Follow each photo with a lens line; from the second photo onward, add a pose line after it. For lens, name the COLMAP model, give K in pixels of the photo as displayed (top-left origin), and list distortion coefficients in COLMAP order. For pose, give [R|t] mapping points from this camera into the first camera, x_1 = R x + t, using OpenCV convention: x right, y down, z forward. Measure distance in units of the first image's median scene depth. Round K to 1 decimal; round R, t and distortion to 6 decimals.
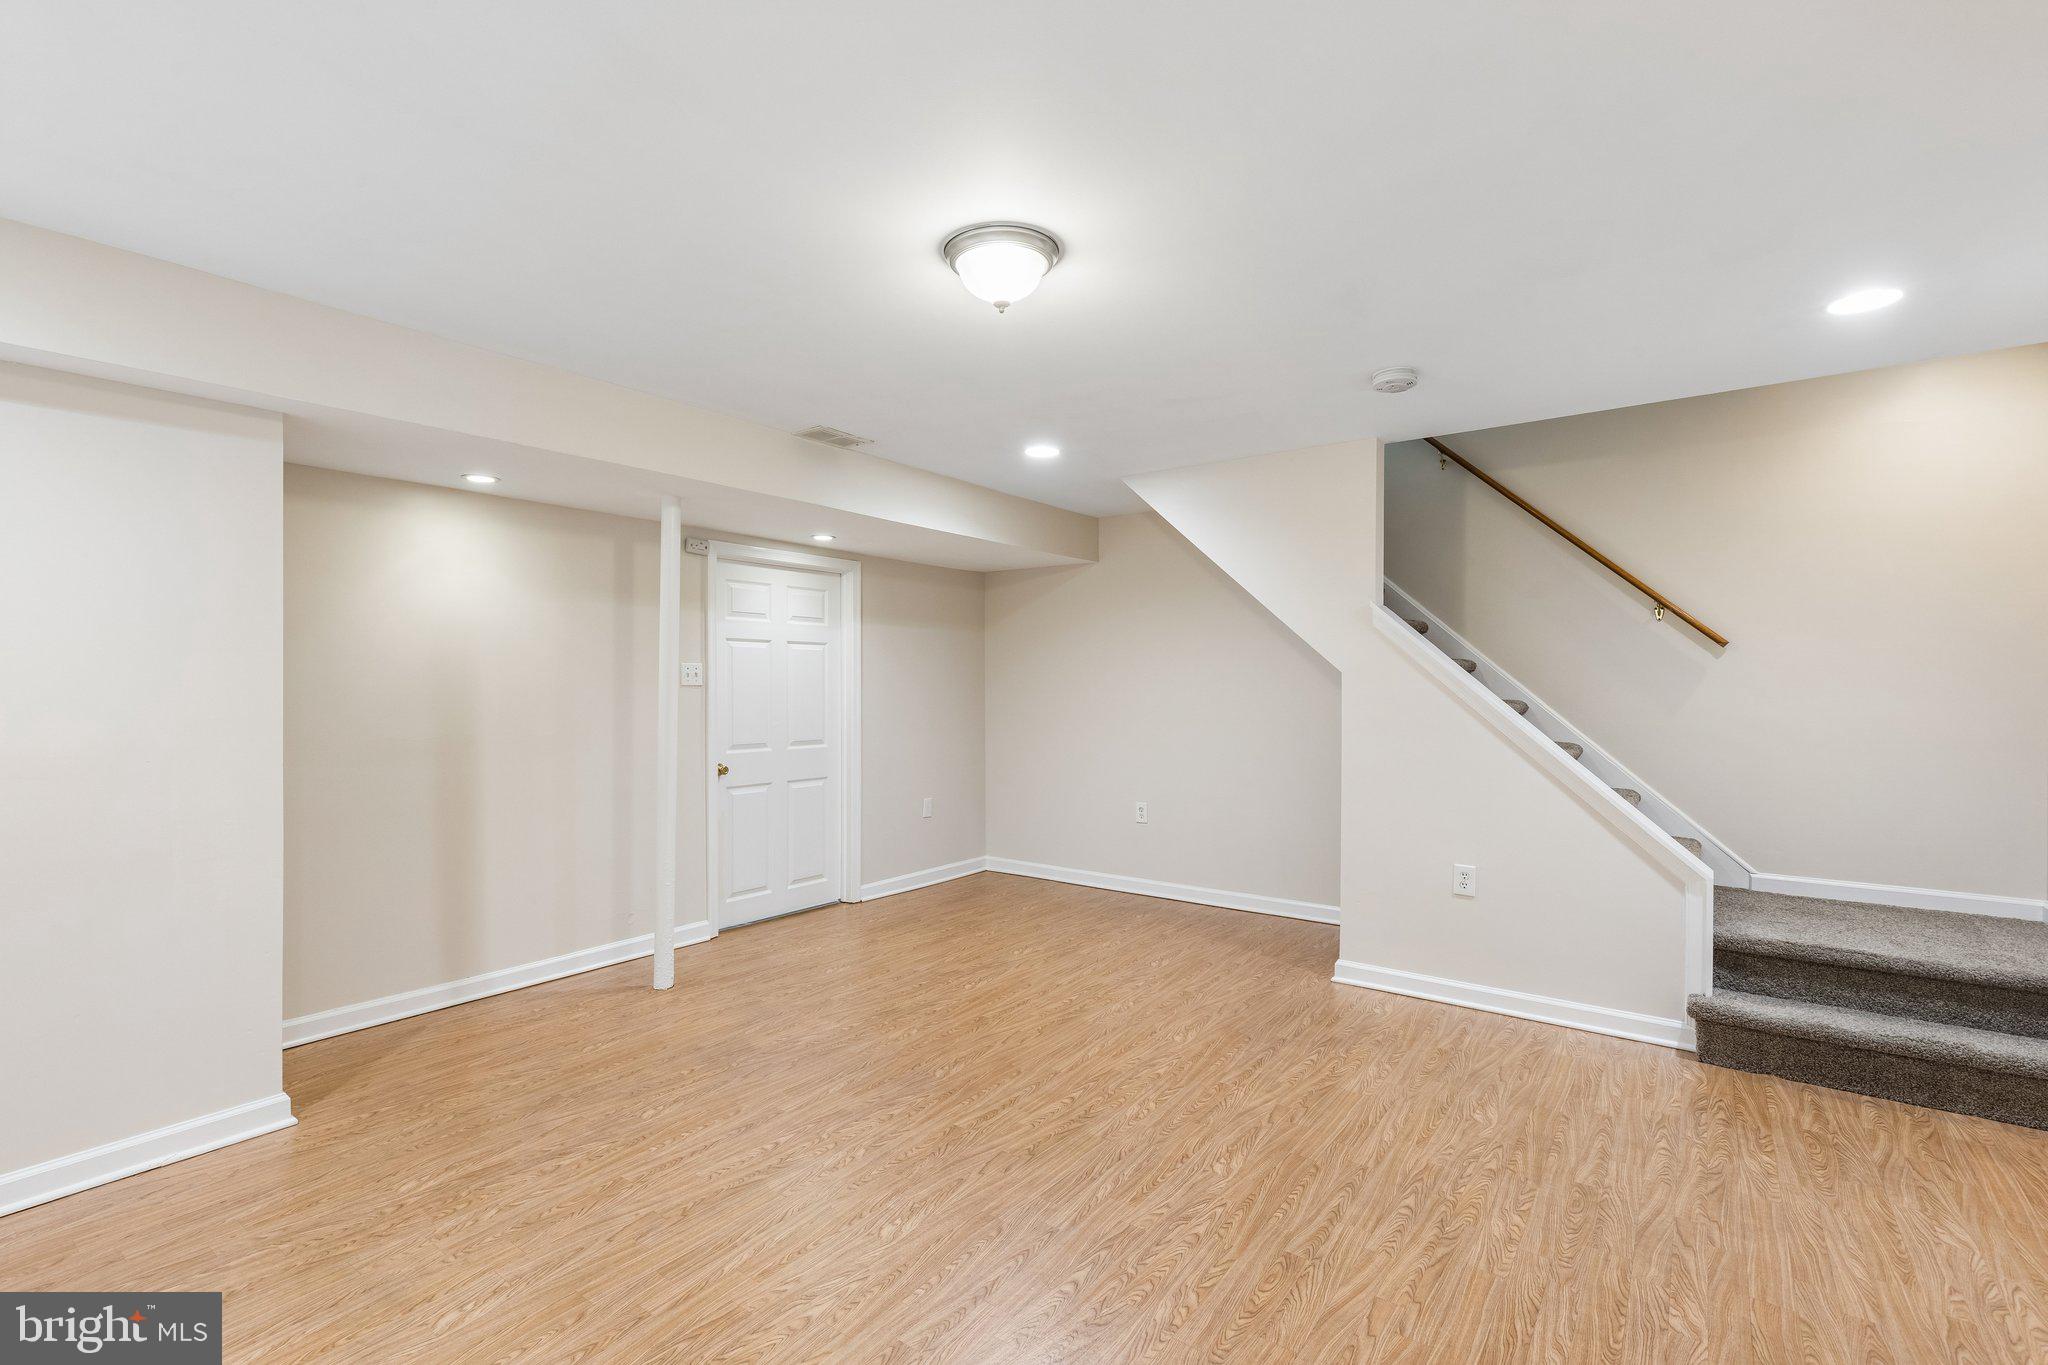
lens RADIAL K [[922.6, 0, 1024.0], [0, 922.6, 682.5], [0, 0, 1]] dist [0.010691, -0.000371]
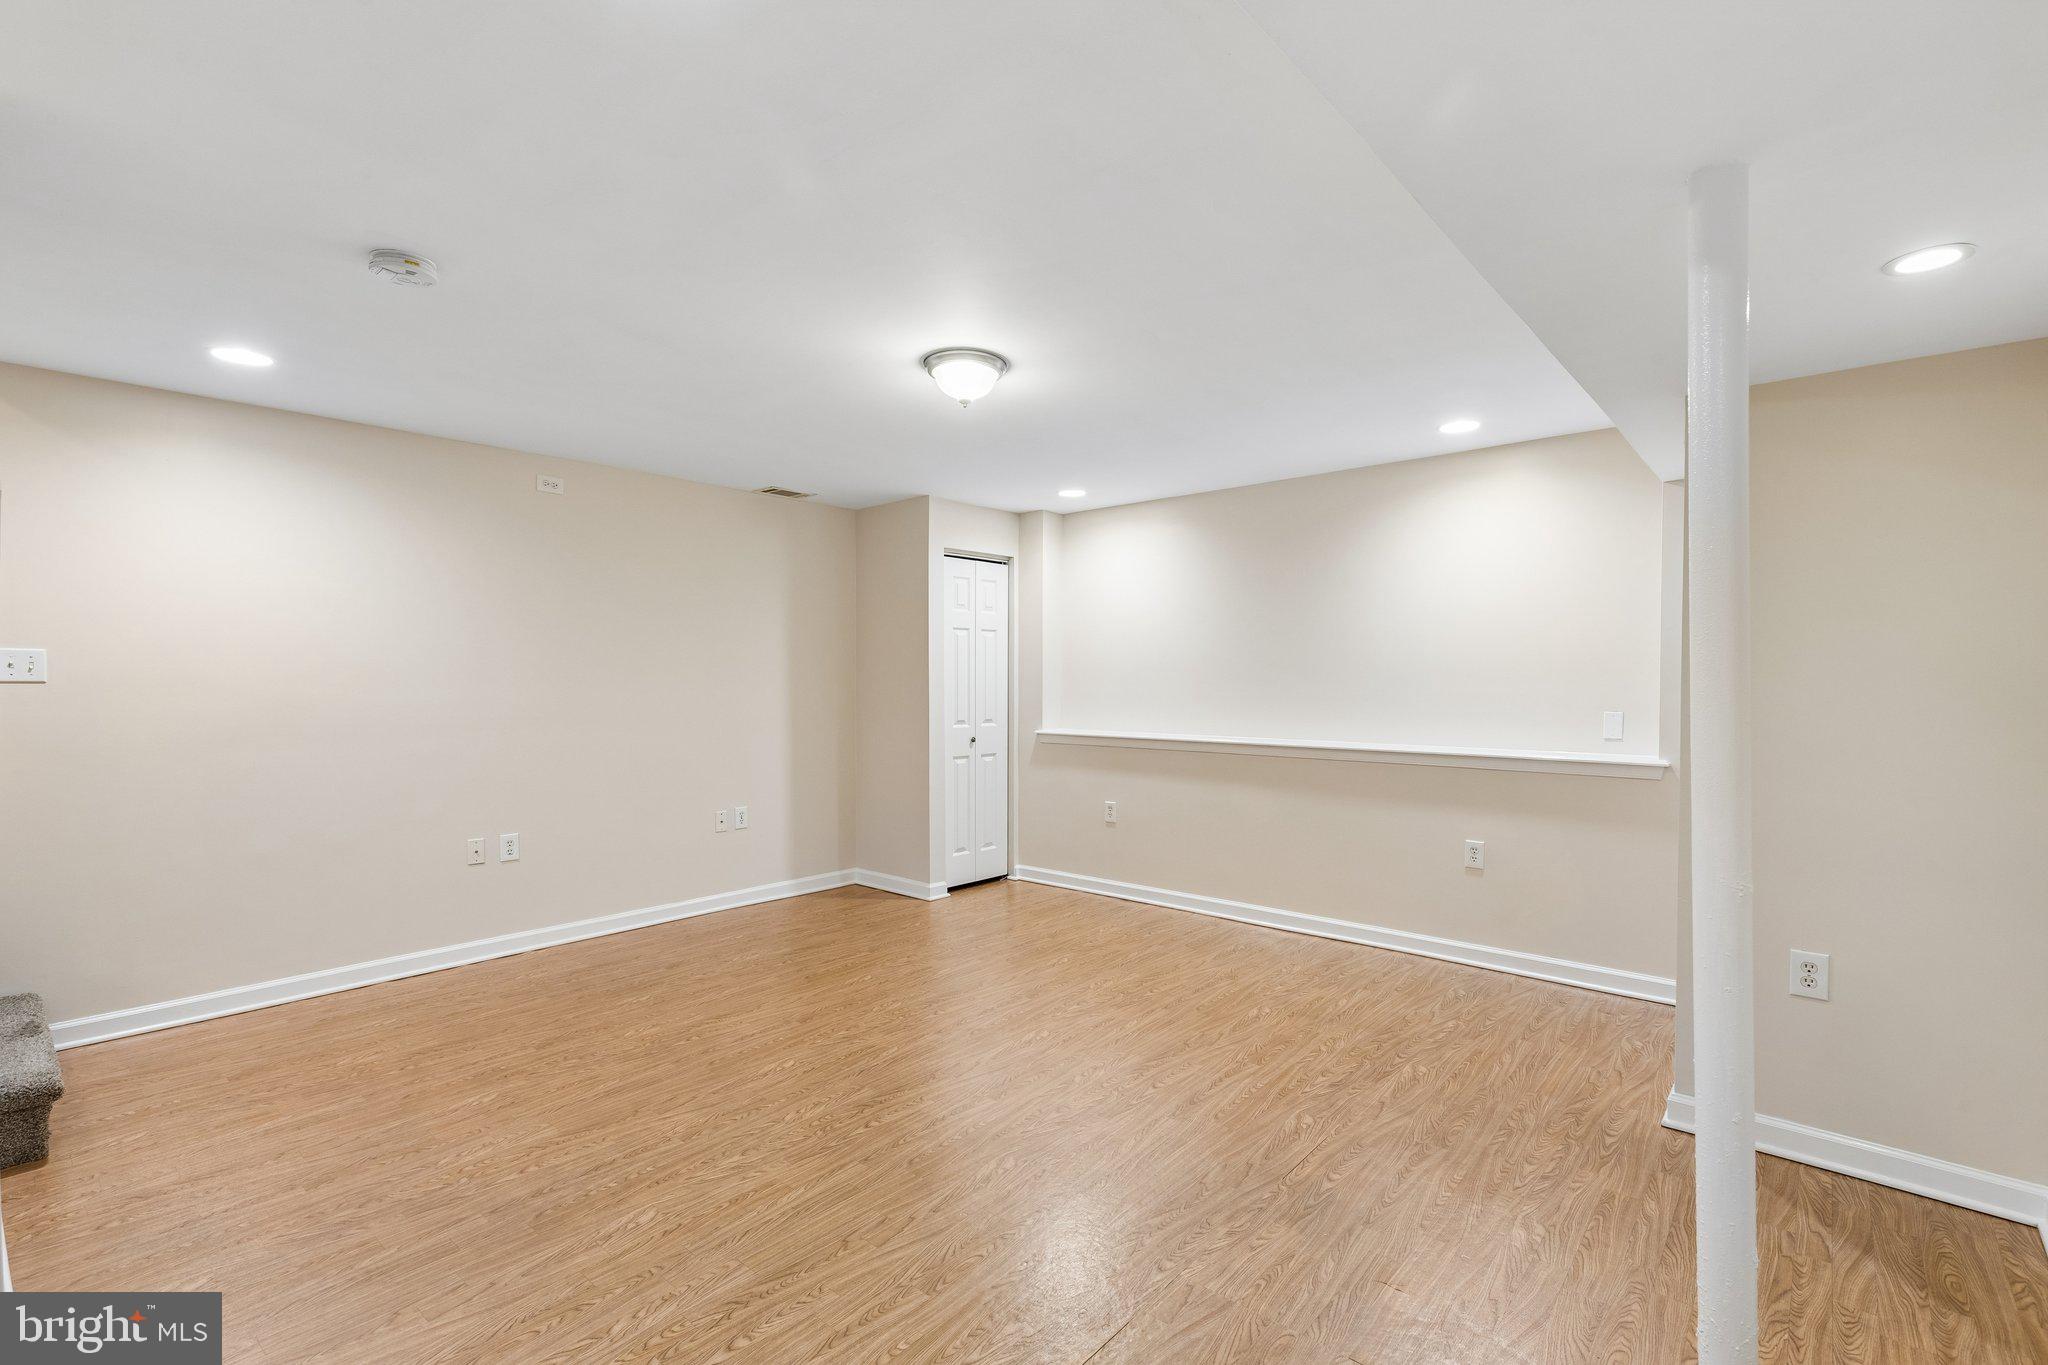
lens RADIAL K [[922.6, 0, 1024.0], [0, 922.6, 682.5], [0, 0, 1]] dist [0.010691, -0.000371]
pose [[-0.996586, 0.000077, 0.082561, -0.157560], [0.000086, 1.000000, 0.000103, 0.005888], [-0.082561, 0.000110, -0.996586, 1.662887]]
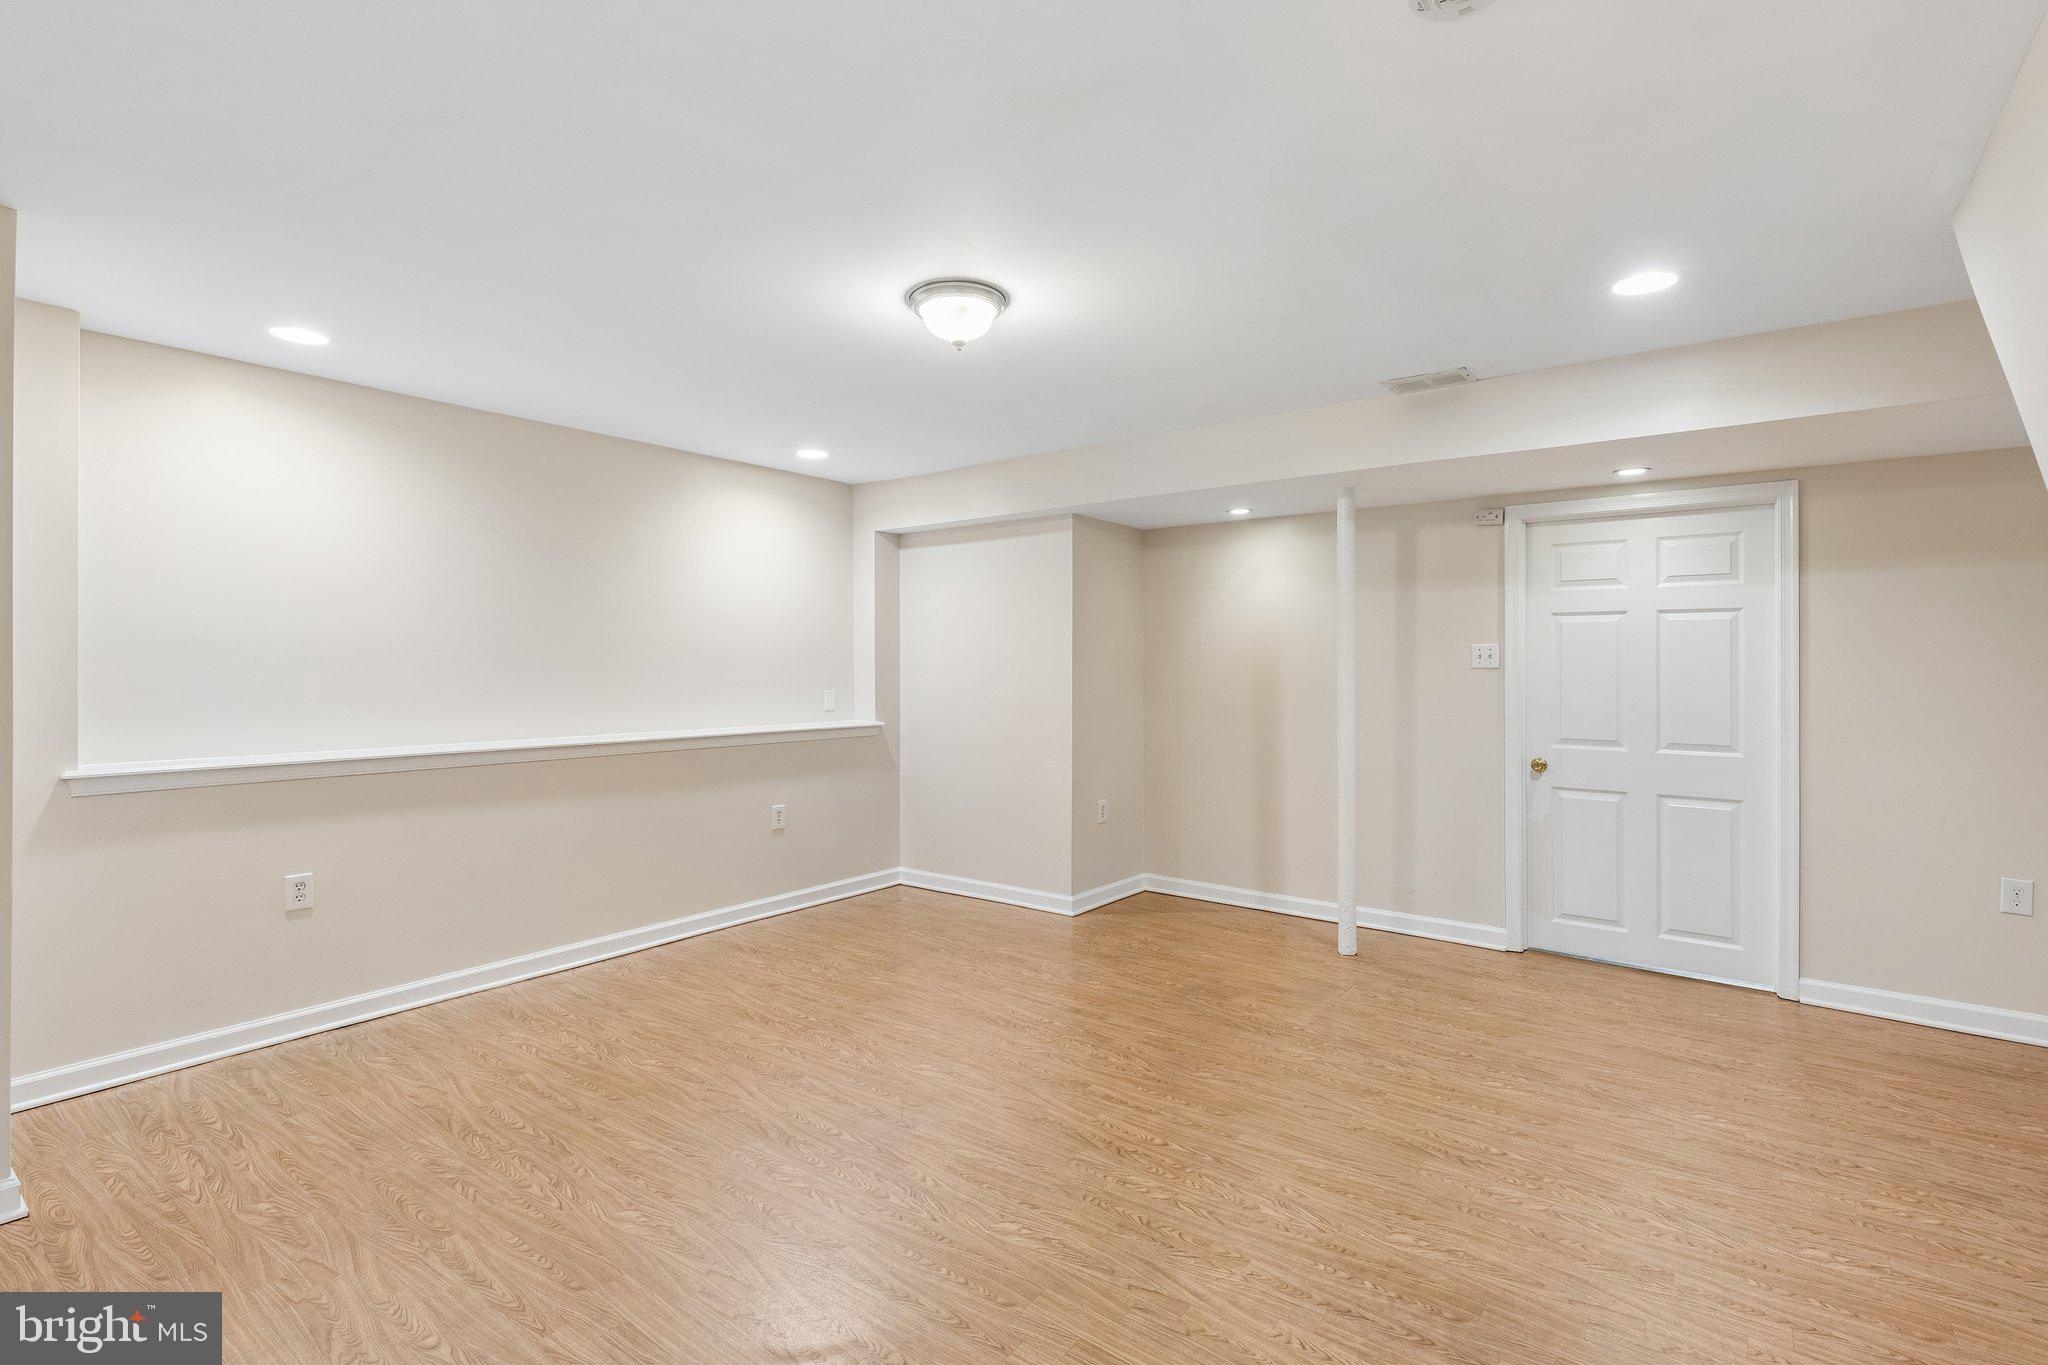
lens RADIAL K [[945.7, 0, 1038.1], [0, 945.7, 633.1], [0, 0, 1]] dist [0.013488, -0.000671]
pose [[-0.005237, -0.035221, -0.999366, 0.833819], [-0.000112, 0.999380, -0.035221, 0.002895], [0.999986, -0.000072, -0.005237, 0.772488]]
